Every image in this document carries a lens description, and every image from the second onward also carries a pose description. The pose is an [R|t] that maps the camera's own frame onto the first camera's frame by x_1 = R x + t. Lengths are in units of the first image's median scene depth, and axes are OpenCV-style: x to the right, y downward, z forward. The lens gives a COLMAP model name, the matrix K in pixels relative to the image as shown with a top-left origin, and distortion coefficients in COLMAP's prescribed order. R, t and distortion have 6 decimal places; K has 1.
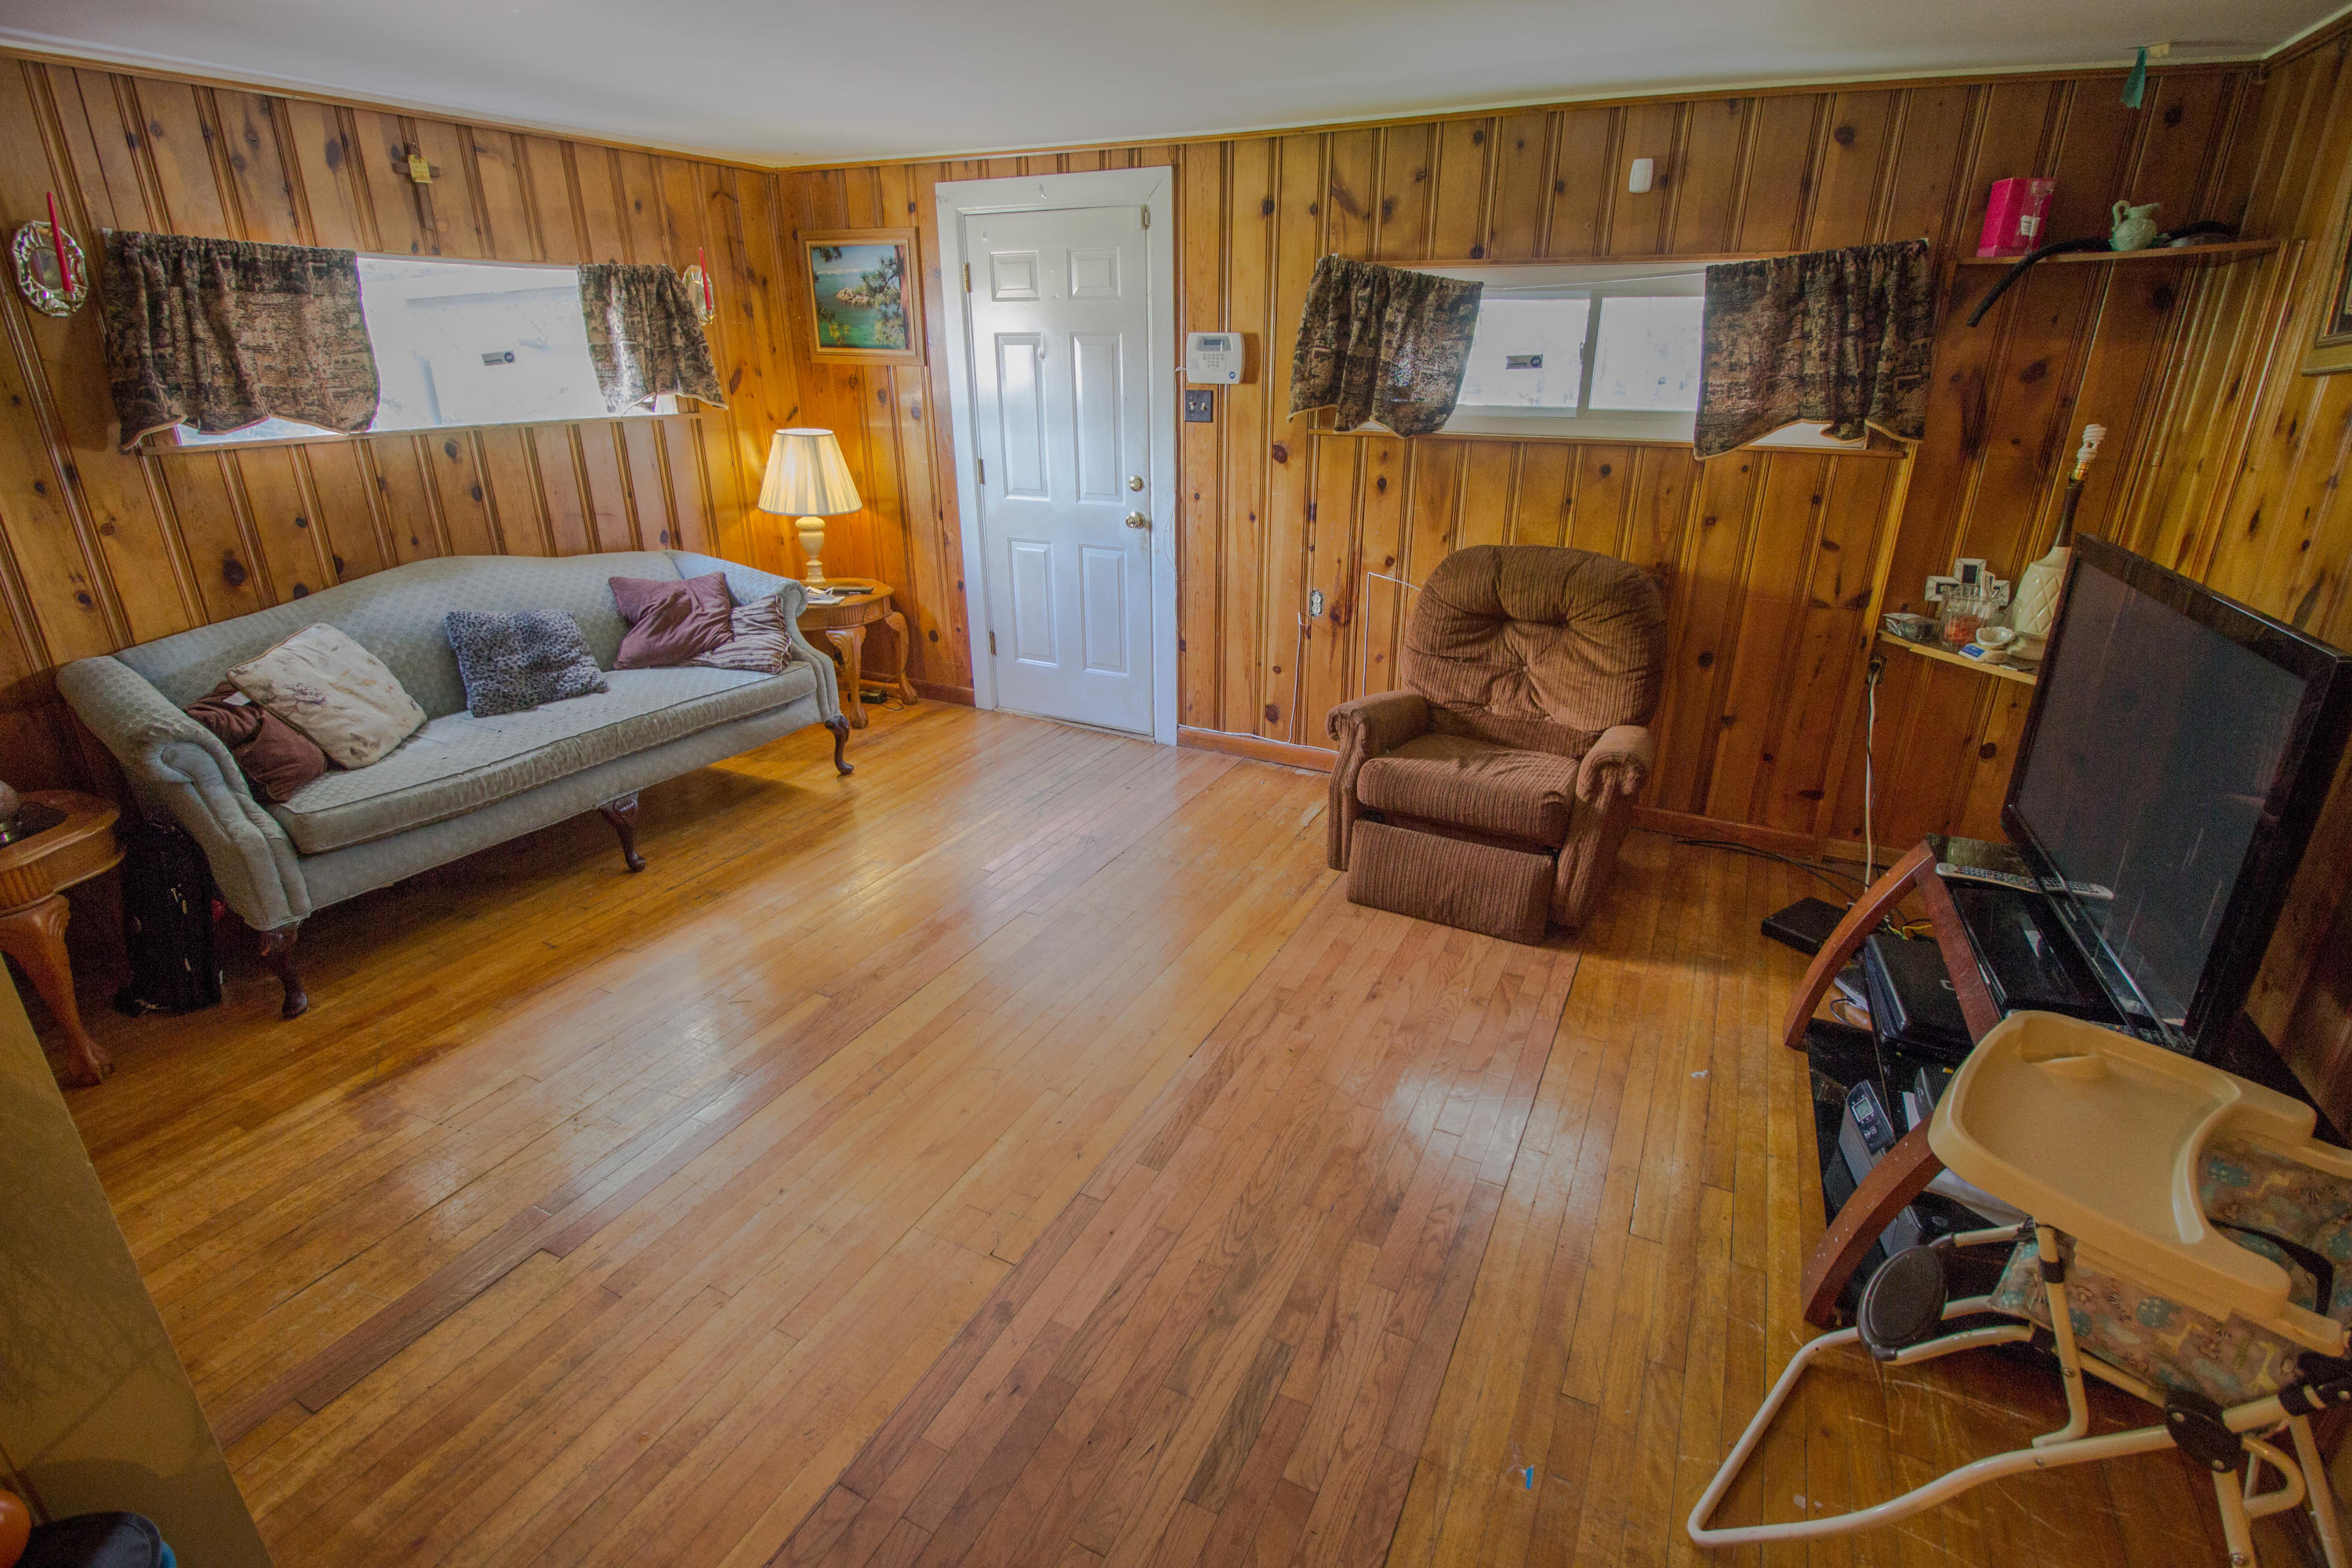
lens RADIAL K [[1084.5, 0, 1186.9], [0, 1084.5, 765.7], [0, 0, 1]] dist [0.001009, -0.012946]
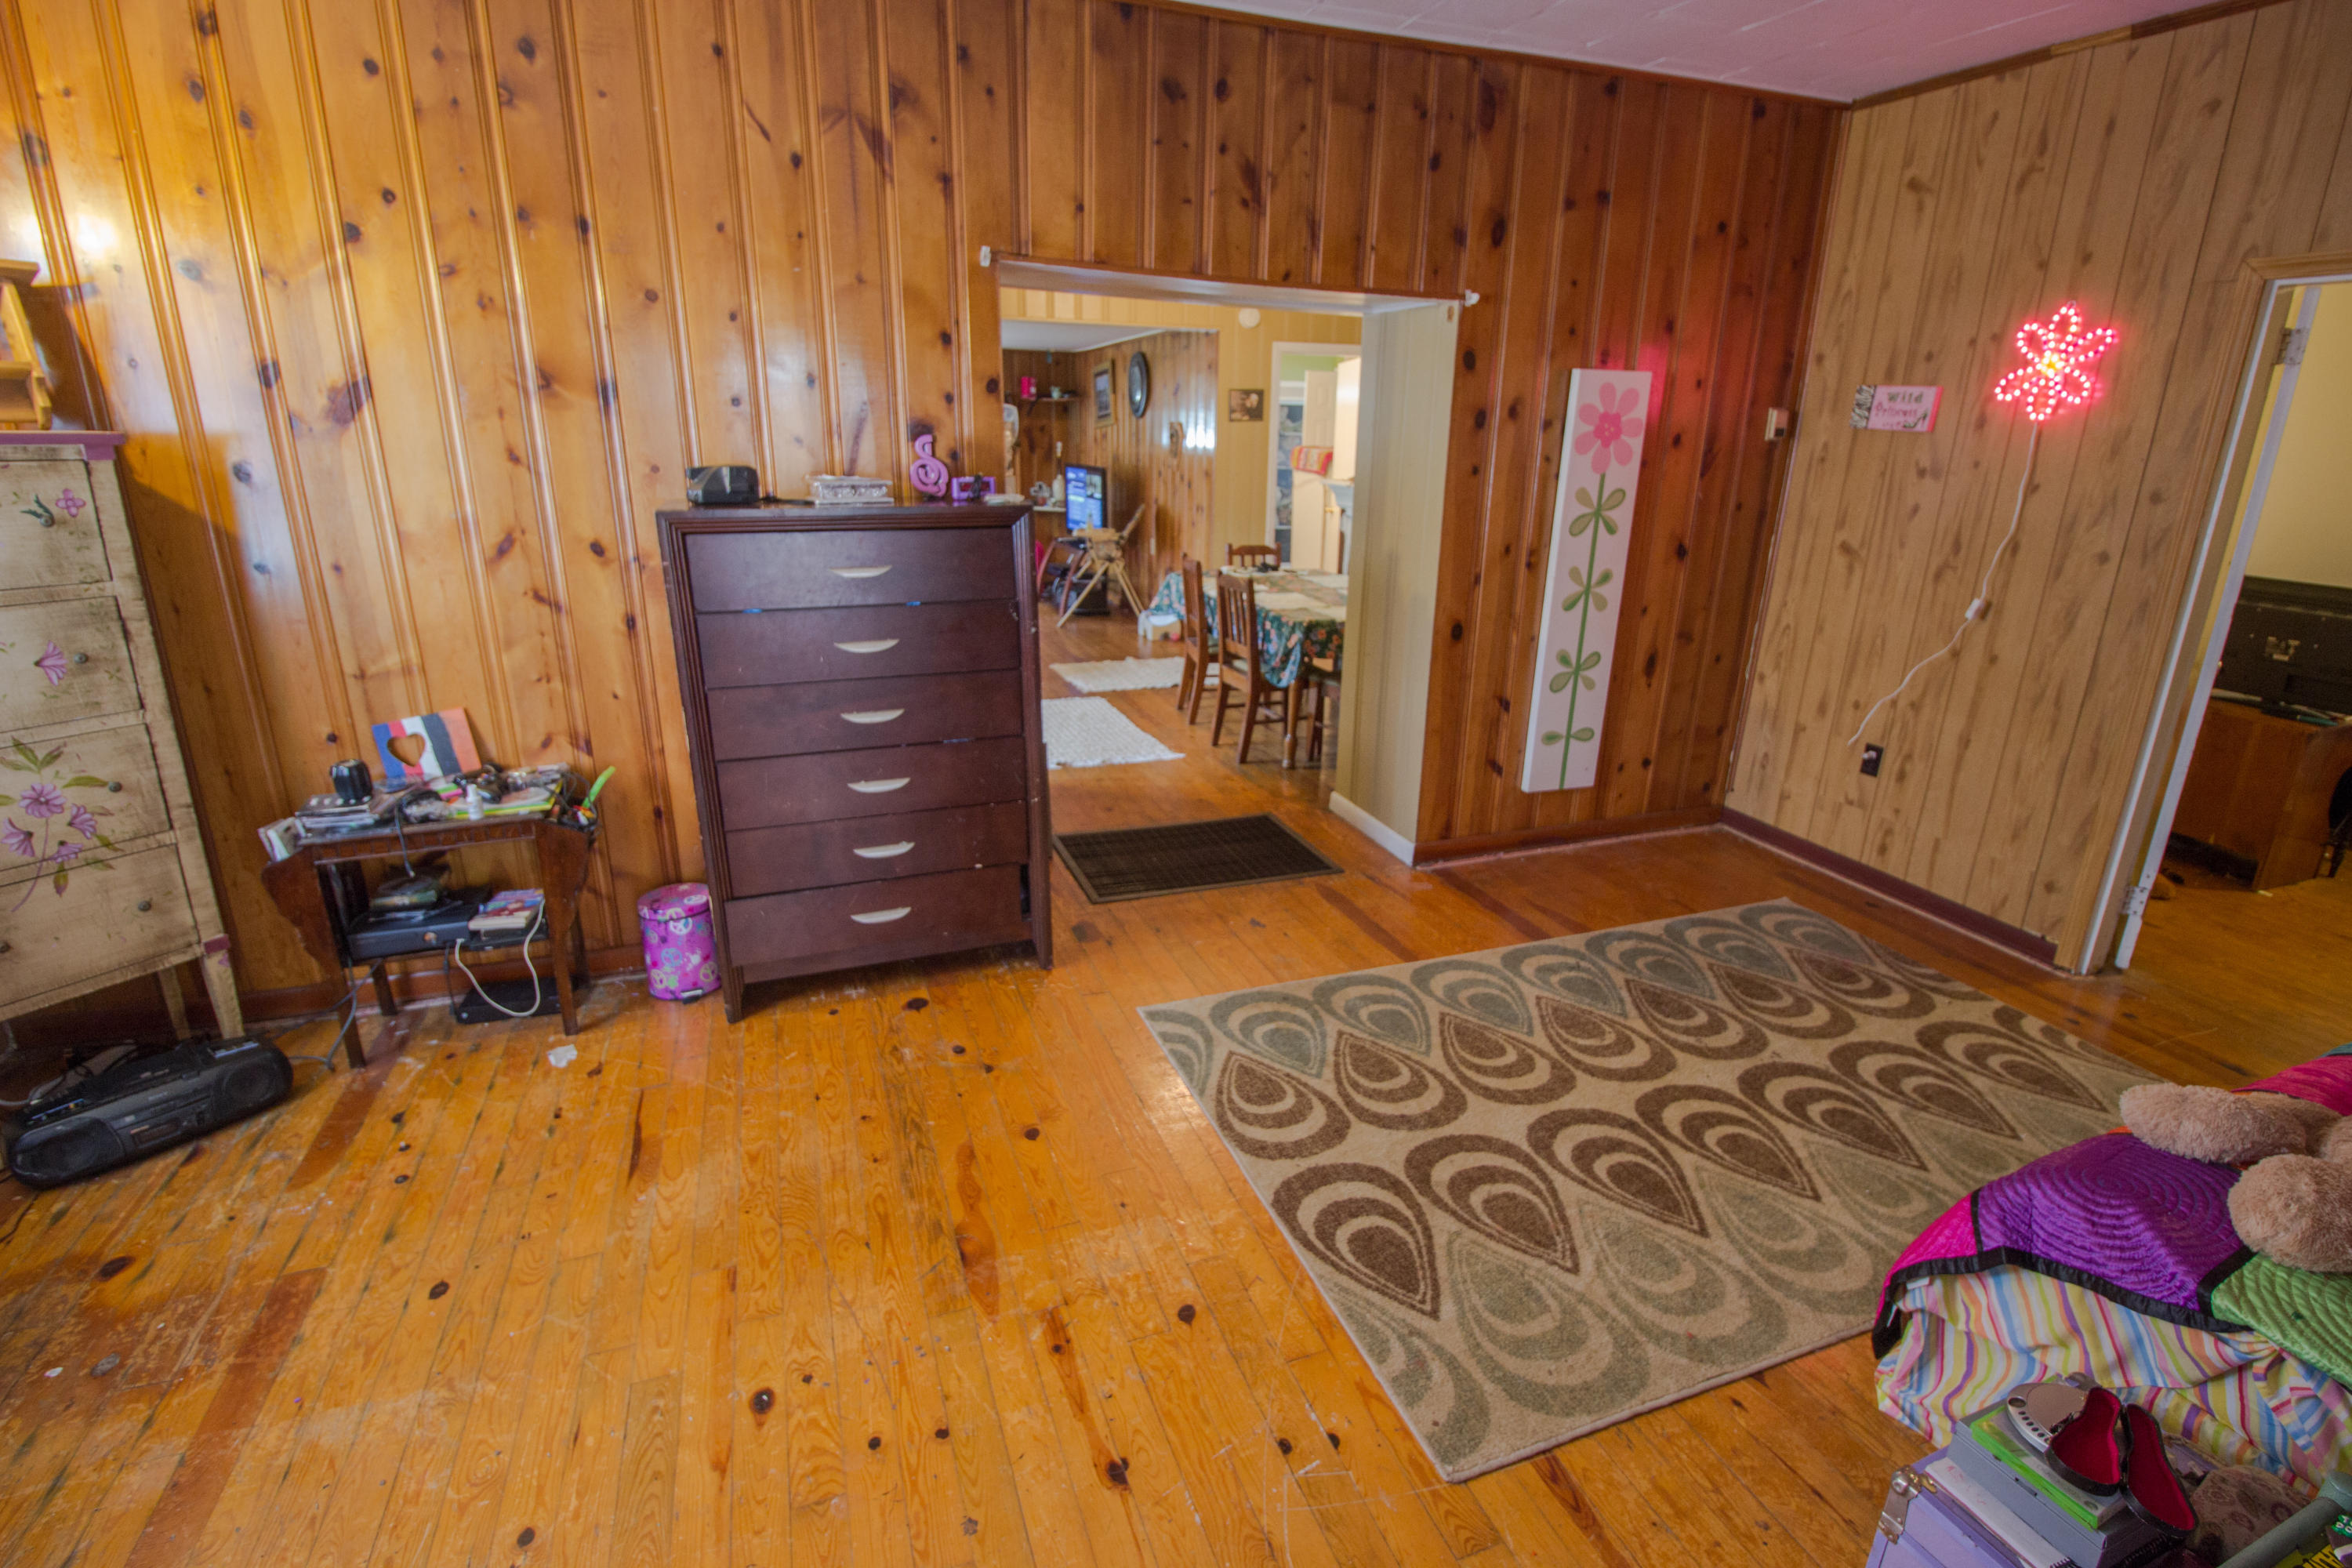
lens RADIAL K [[1084.5, 0, 1186.9], [0, 1084.5, 765.7], [0, 0, 1]] dist [0.001009, -0.012946]
pose [[0.686251, -0.204188, 0.698116, -1.700209], [0.238353, 0.969922, 0.049384, 0.687024], [-0.687202, 0.132509, 0.714279, -1.835812]]
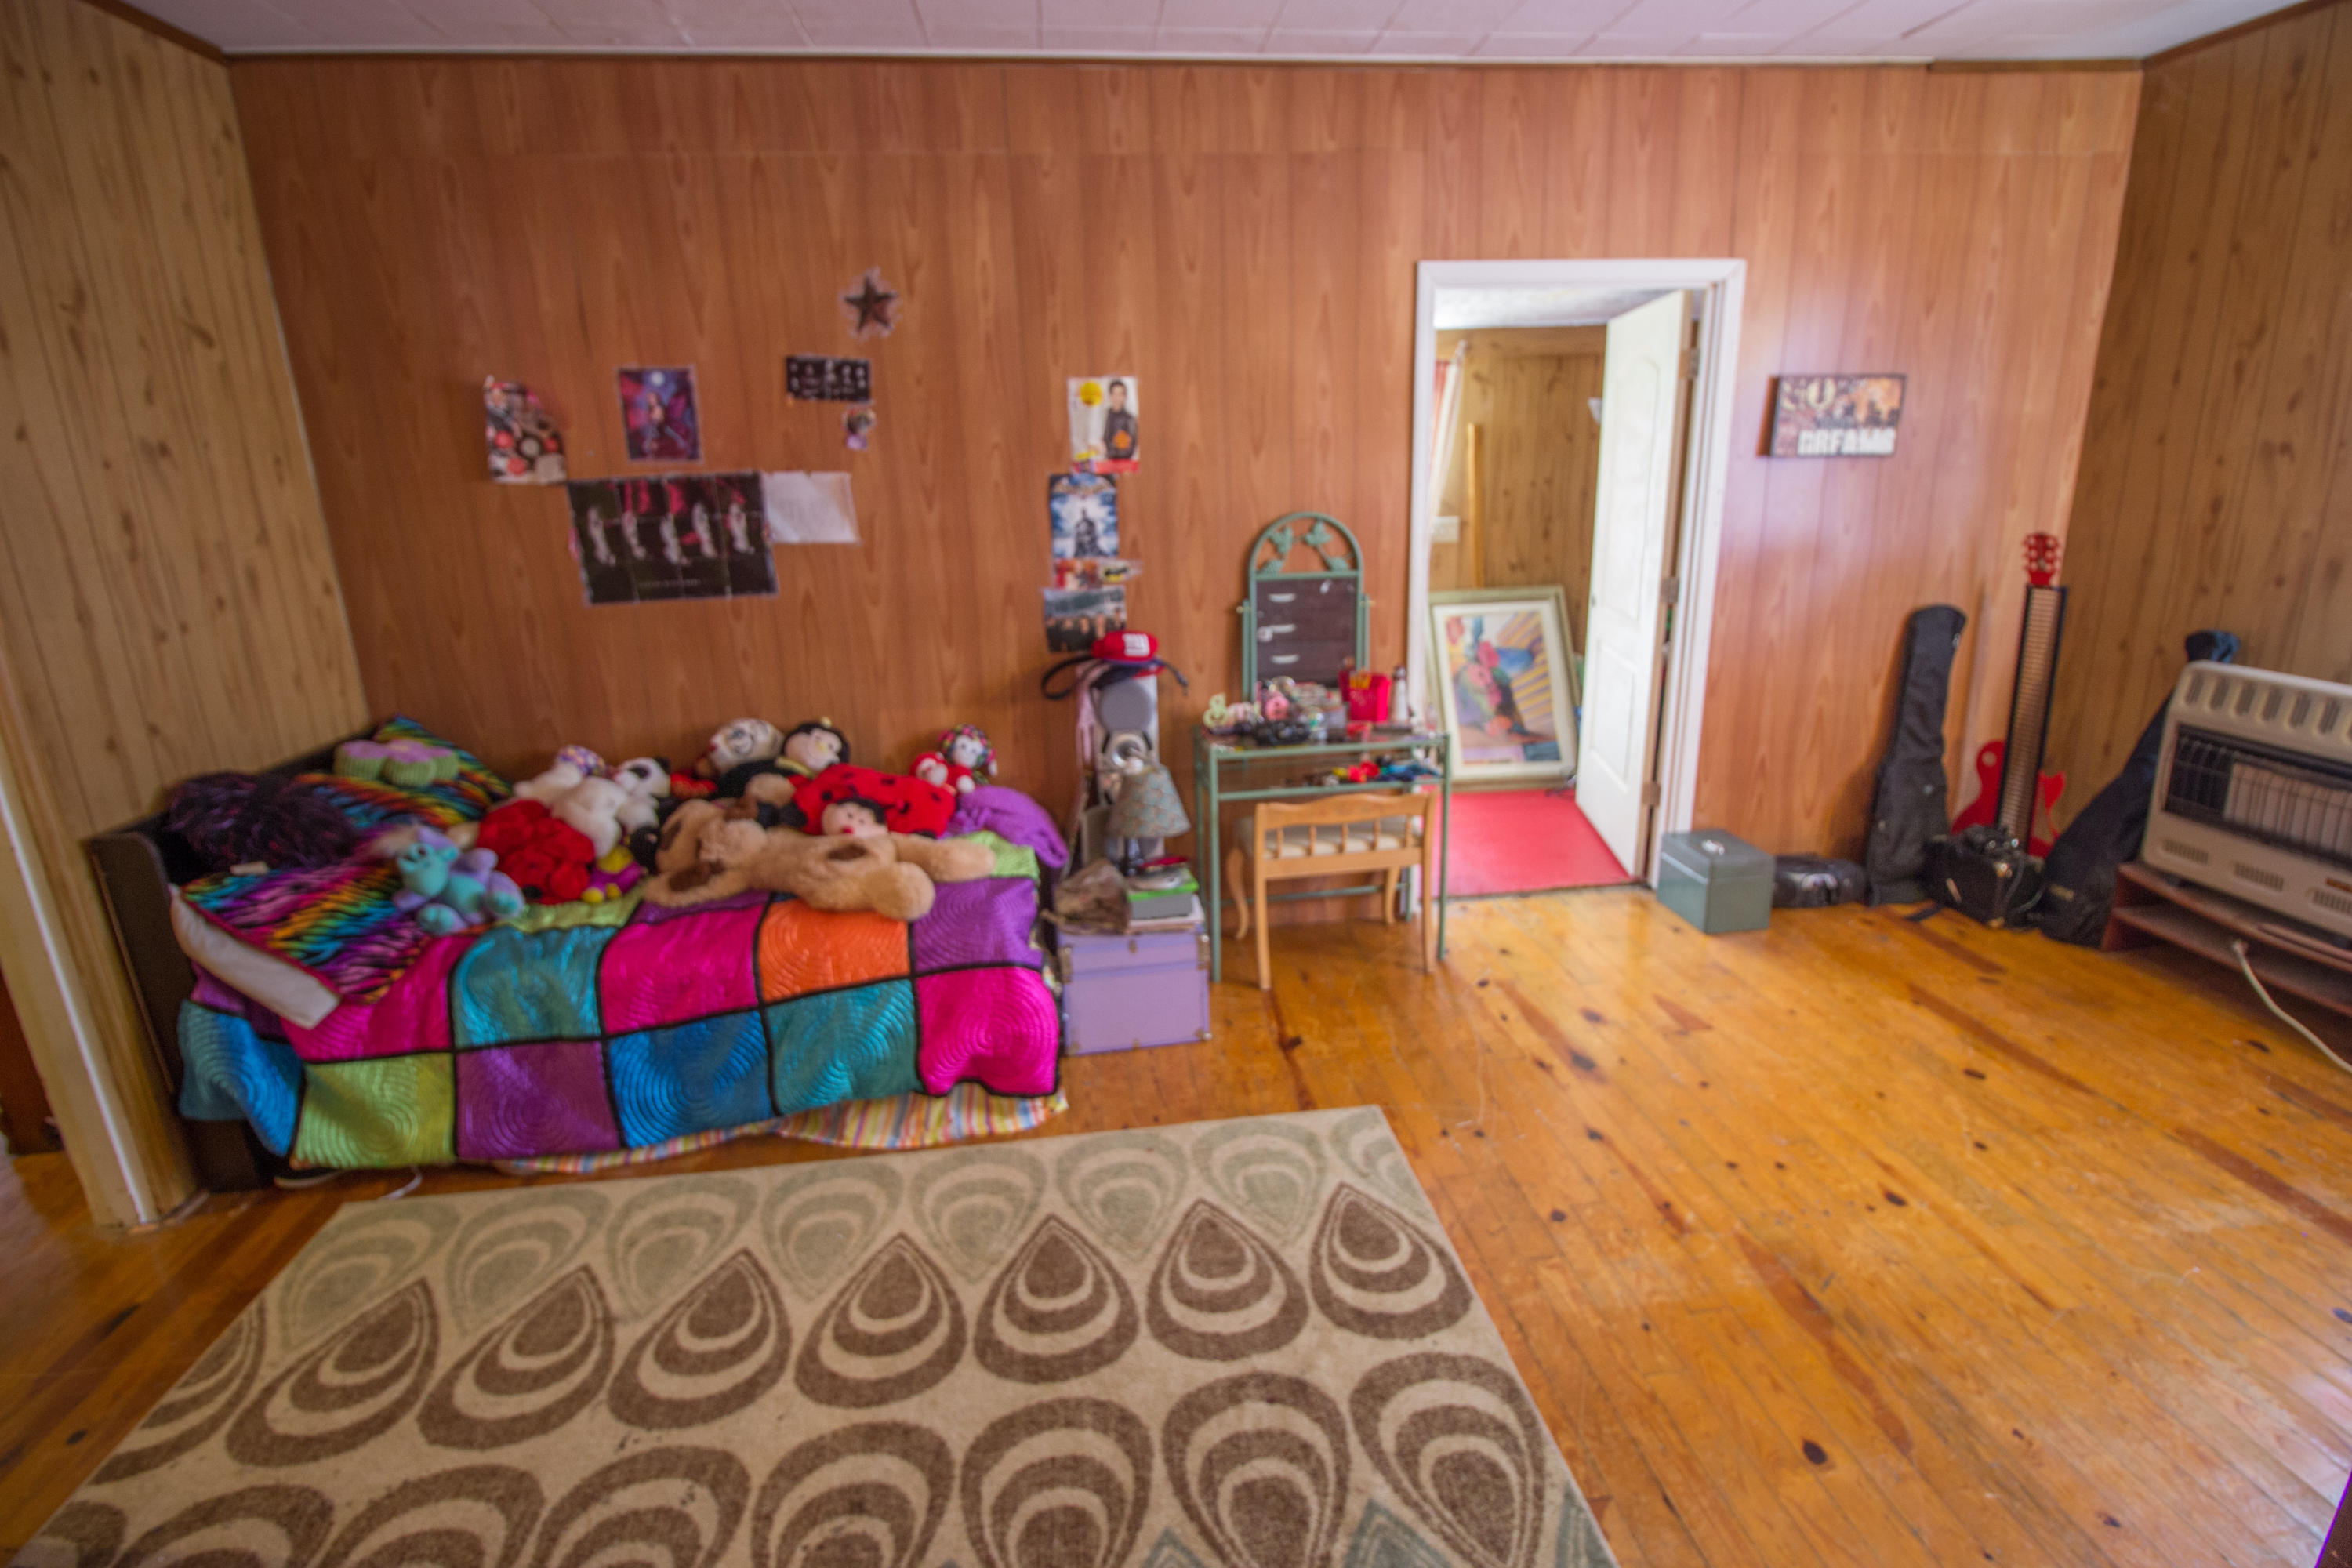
lens RADIAL K [[1084.5, 0, 1186.9], [0, 1084.5, 765.7], [0, 0, 1]] dist [0.001009, -0.012946]
pose [[-0.838795, 0.167400, -0.518074, -0.687098], [-0.163322, 0.830372, 0.532737, 0.401003], [0.519374, 0.531470, -0.669171, -1.067695]]
